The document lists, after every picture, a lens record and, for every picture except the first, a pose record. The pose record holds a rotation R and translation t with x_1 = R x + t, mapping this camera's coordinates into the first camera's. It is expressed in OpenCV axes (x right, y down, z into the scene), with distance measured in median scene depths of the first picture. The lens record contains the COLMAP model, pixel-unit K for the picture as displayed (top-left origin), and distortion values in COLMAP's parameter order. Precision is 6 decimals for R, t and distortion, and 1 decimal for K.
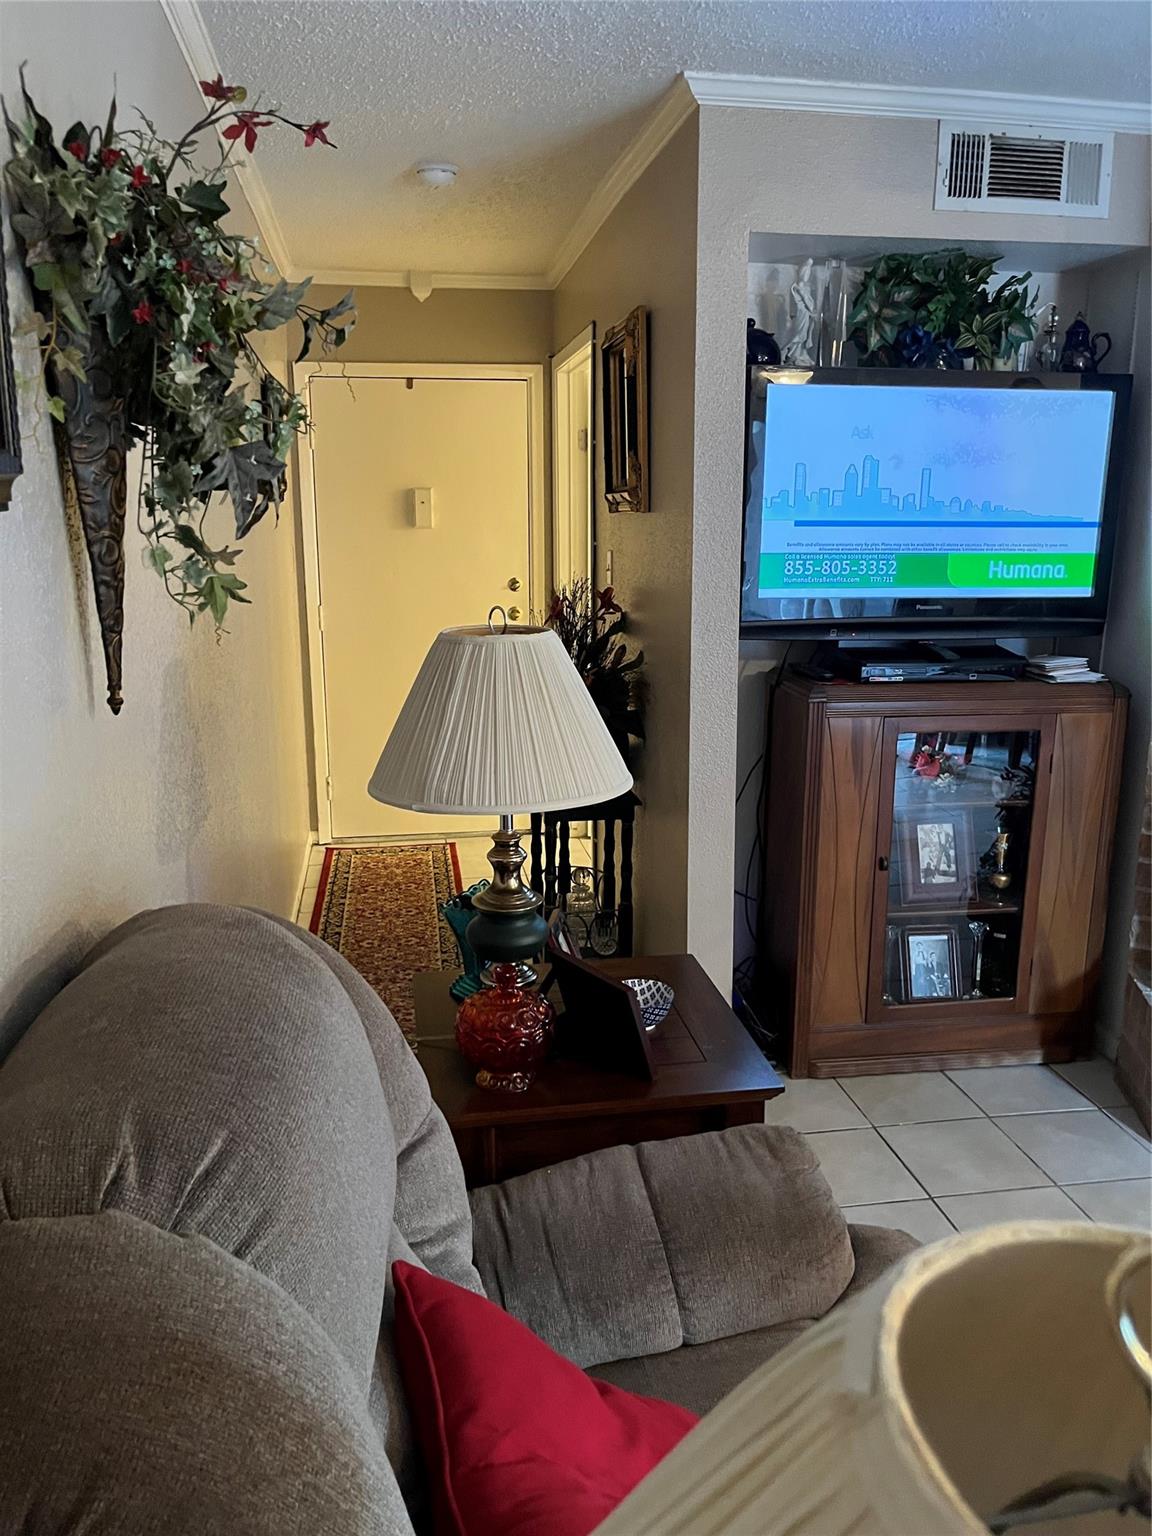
lens RADIAL K [[1174.9, 0, 580.2], [0, 1174.9, 759.7], [0, 0, 1]] dist [0.045508, -0.067679]
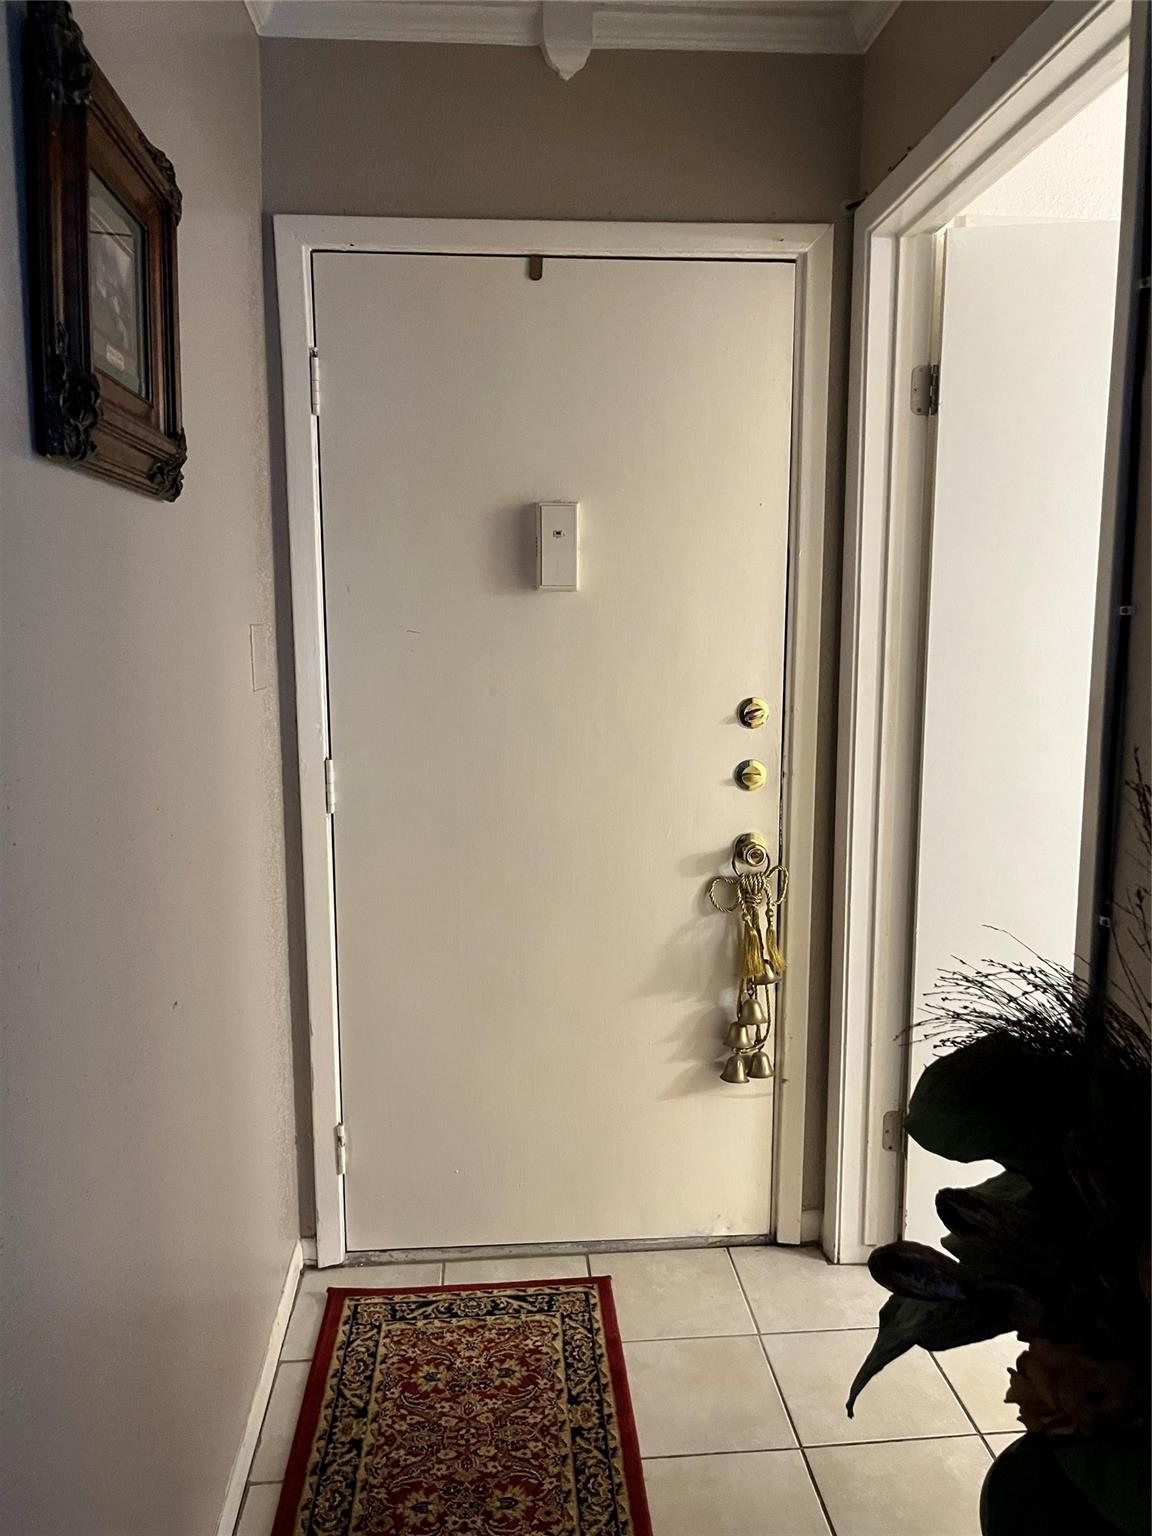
lens RADIAL K [[1174.9, 0, 573.7], [0, 1174.9, 767.6], [0, 0, 1]] dist [0.045508, -0.067679]
pose [[0.996099, 0.012631, -0.087331, -0.086696], [-0.017484, 0.998332, -0.055023, -0.104588], [0.086490, 0.056335, 0.994659, 0.557094]]
